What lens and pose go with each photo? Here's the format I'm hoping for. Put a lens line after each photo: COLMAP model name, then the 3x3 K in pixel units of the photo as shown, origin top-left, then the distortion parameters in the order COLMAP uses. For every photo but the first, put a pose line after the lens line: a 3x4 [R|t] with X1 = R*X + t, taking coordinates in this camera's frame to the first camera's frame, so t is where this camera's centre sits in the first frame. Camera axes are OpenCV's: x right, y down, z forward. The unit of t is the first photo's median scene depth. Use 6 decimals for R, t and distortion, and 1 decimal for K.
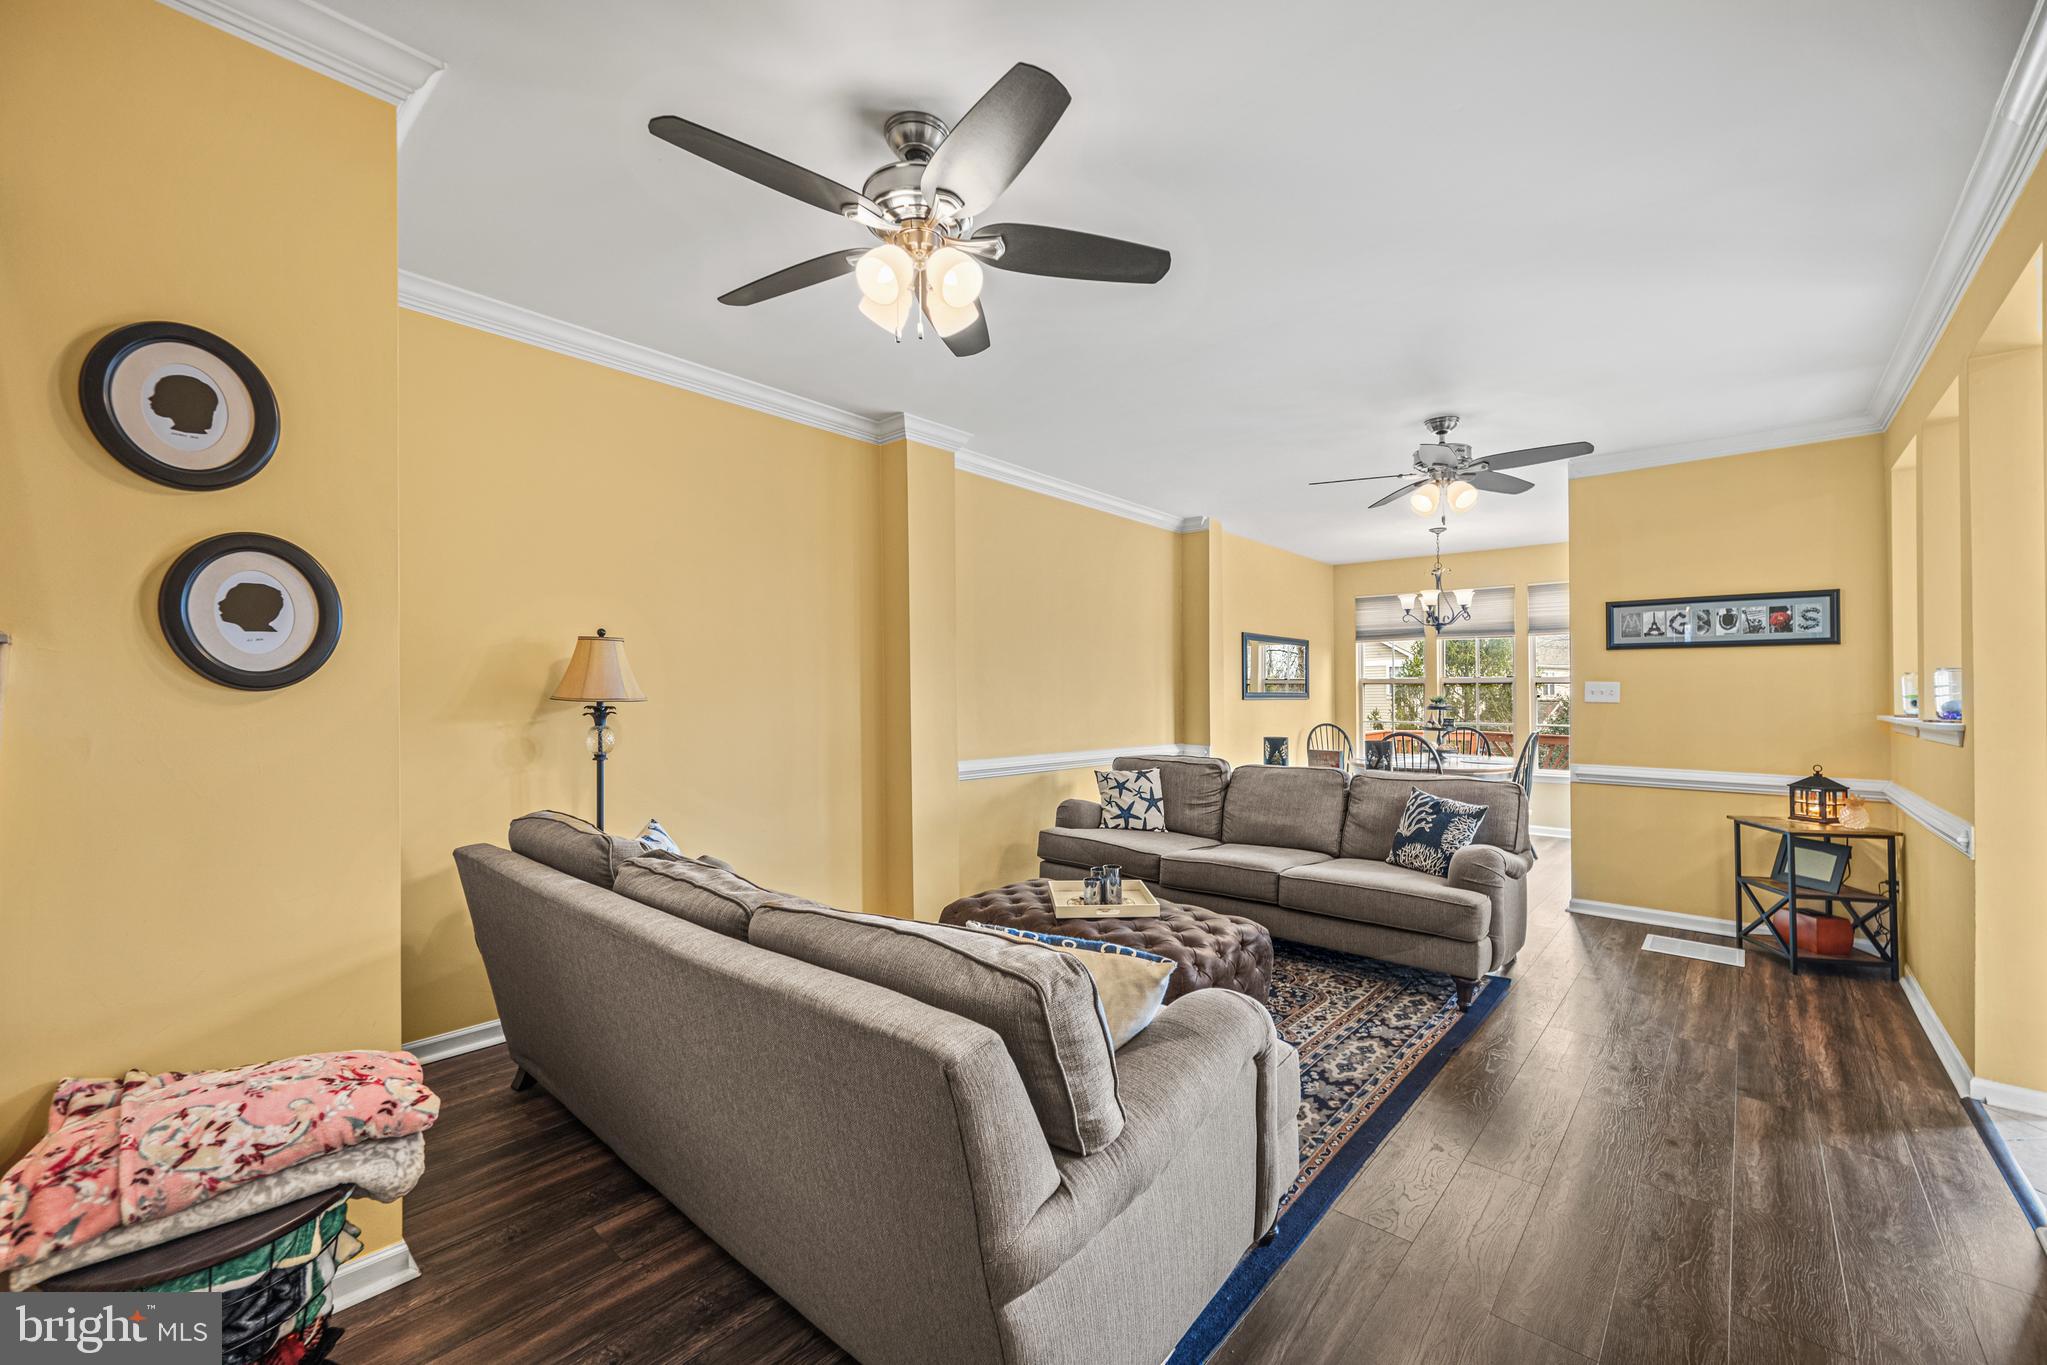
lens RADIAL K [[817.8, 0, 1023.5], [0, 817.8, 682.5], [0, 0, 1]] dist [0.000449, -0.000024]
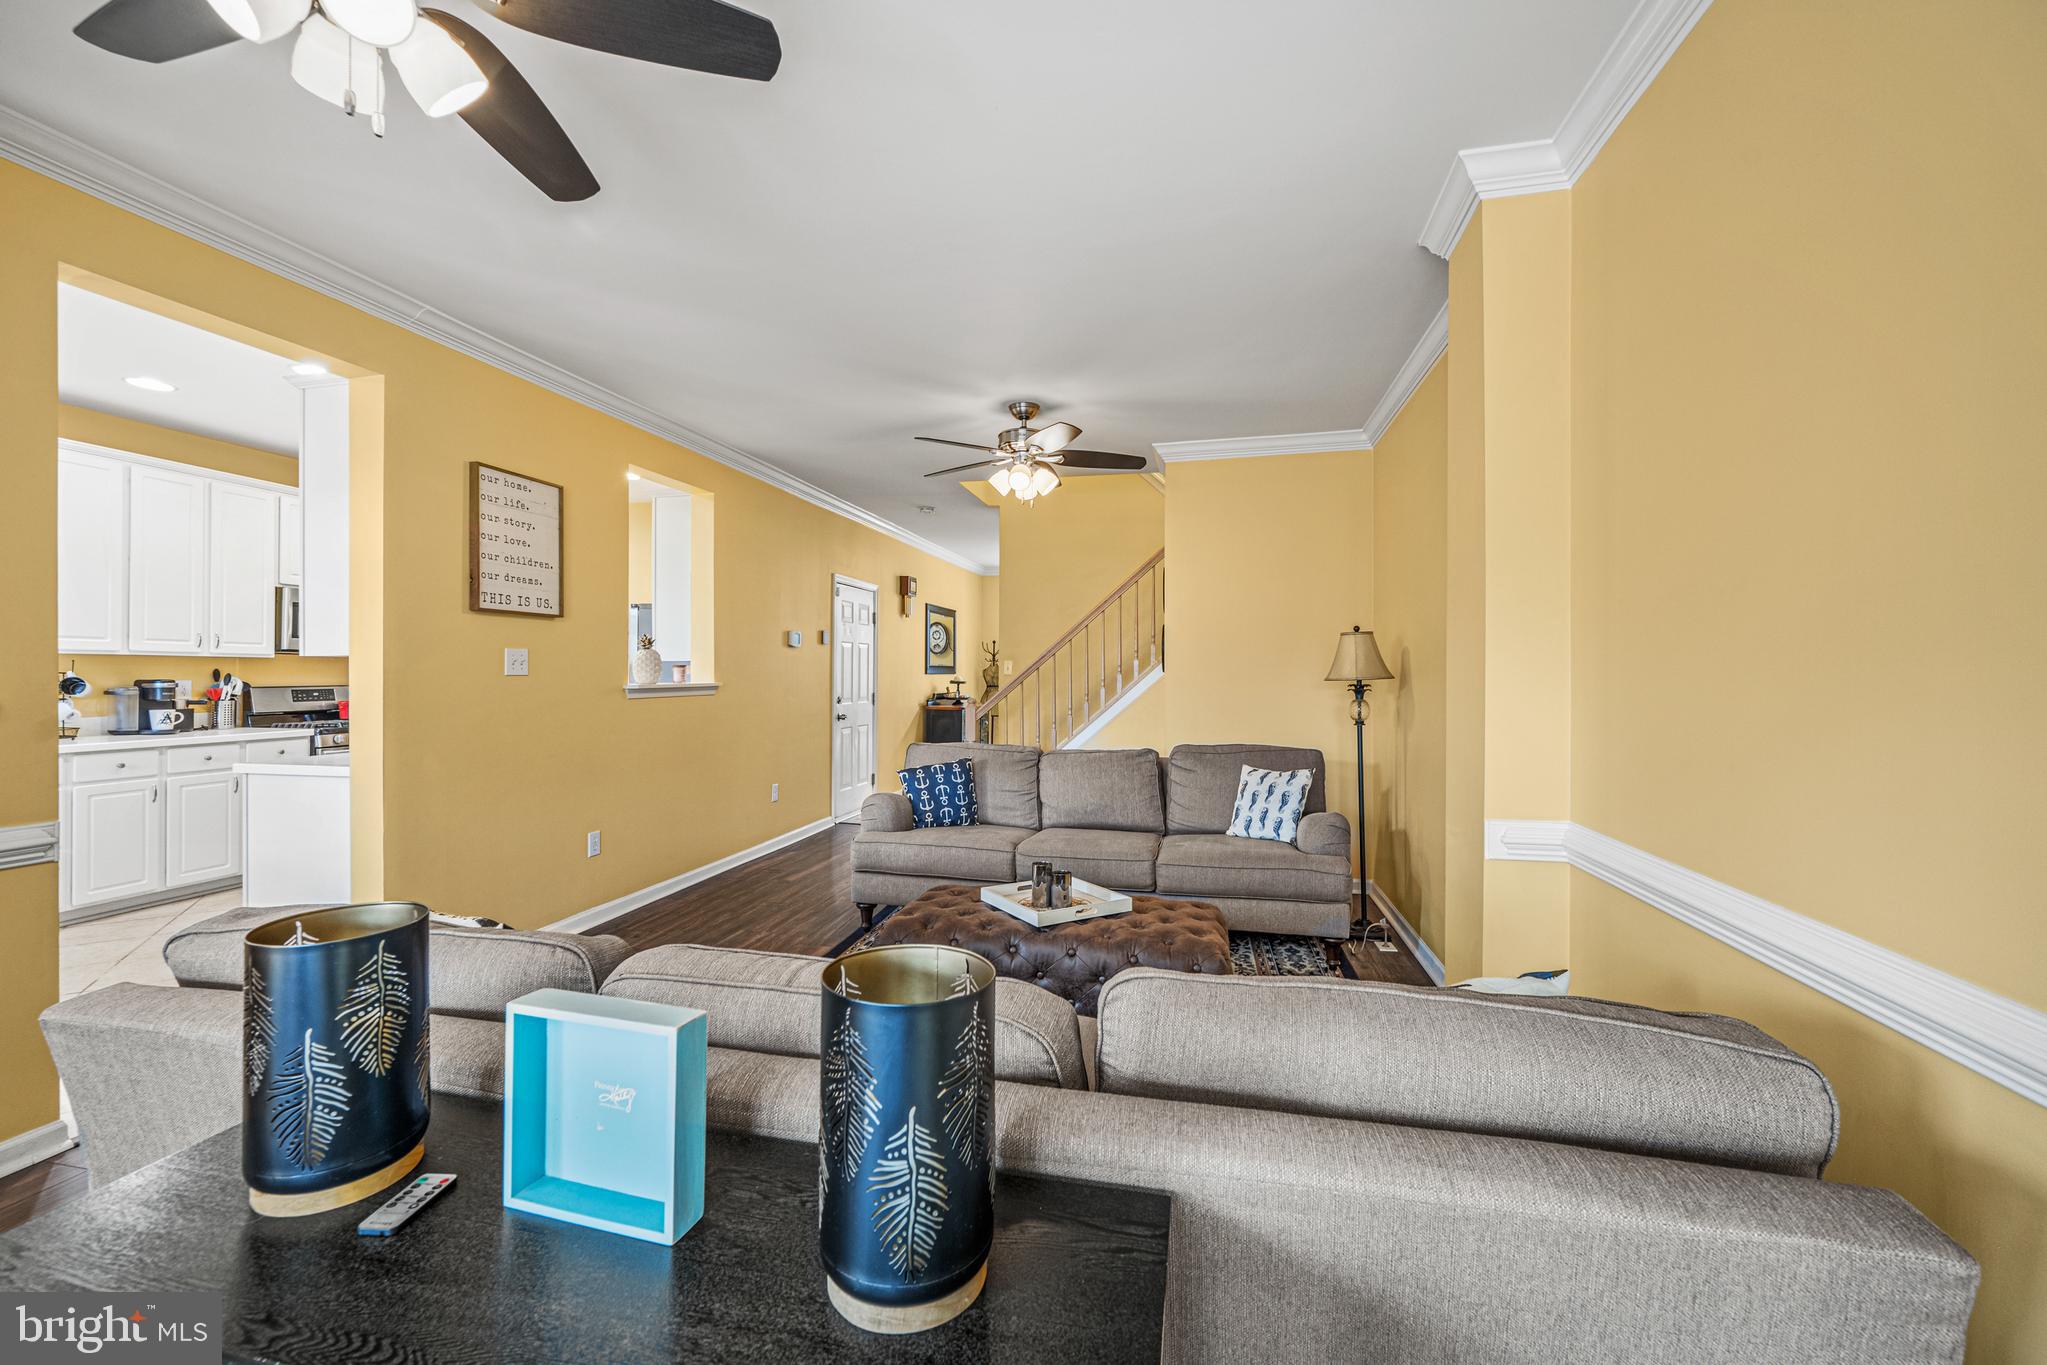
lens RADIAL K [[835.1, 0, 1023.5], [0, 835.1, 682.5], [0, 0, 1]] dist [-0.000312, -0.000104]
pose [[-0.871705, 0.002662, -0.490024, 0.588481], [0.005363, 0.999977, -0.004108, 0.027536], [0.490002, -0.006209, -0.871699, 1.821446]]
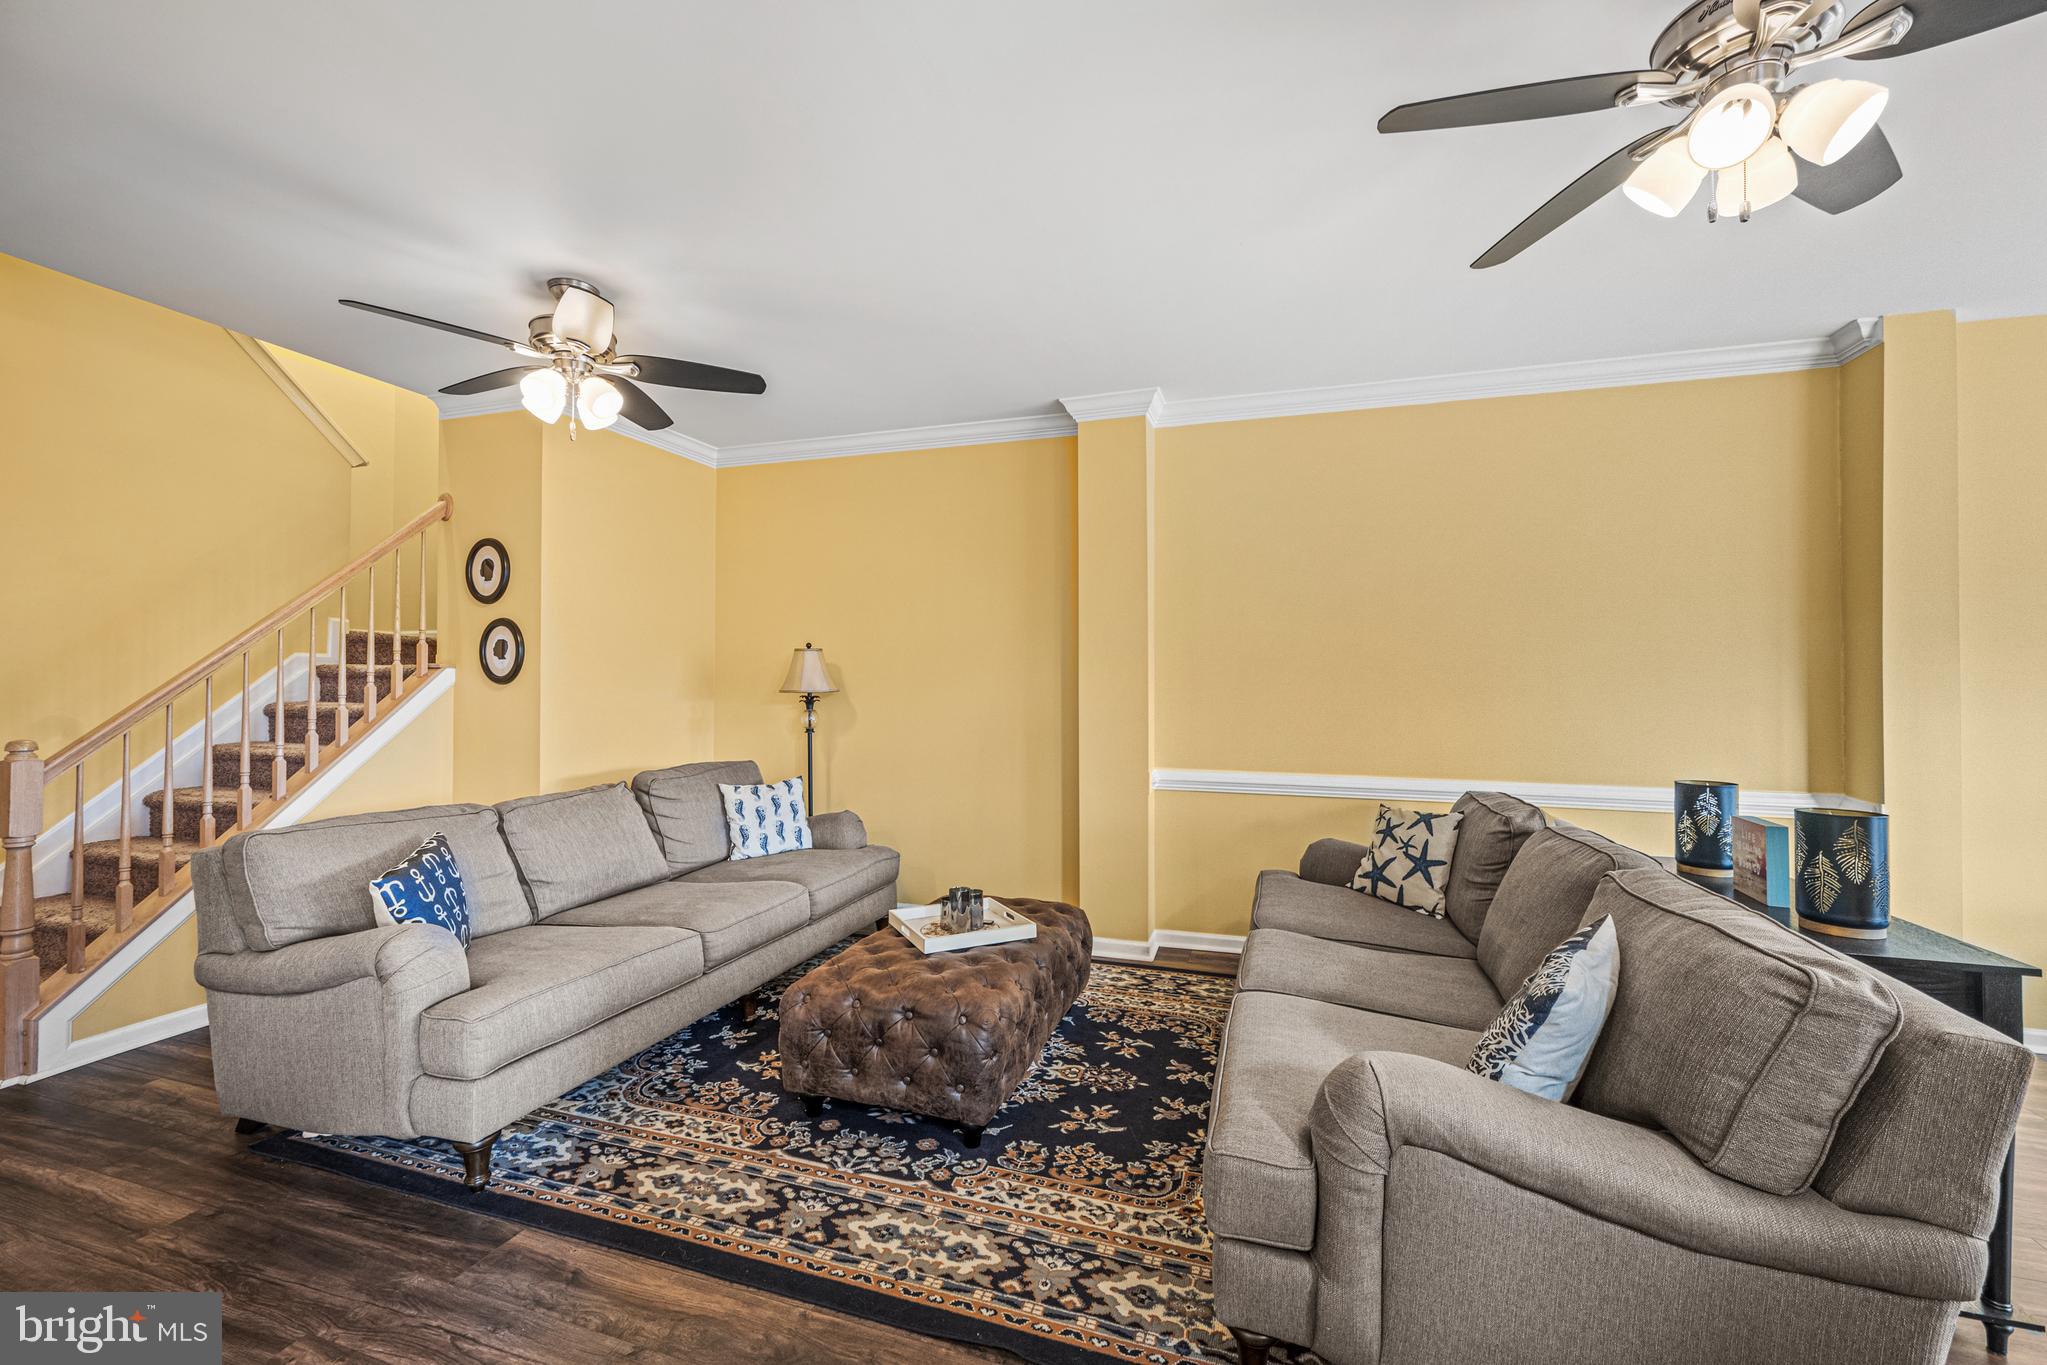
lens RADIAL K [[823.3, 0, 1023.5], [0, 823.3, 682.5], [0, 0, 1]] dist [-0.001646, -0.000348]
pose [[0.396766, -0.006152, -0.917899, 0.938737], [0.007357, 0.999967, -0.003522, 0.012572], [0.917890, -0.005356, 0.396798, 0.731032]]
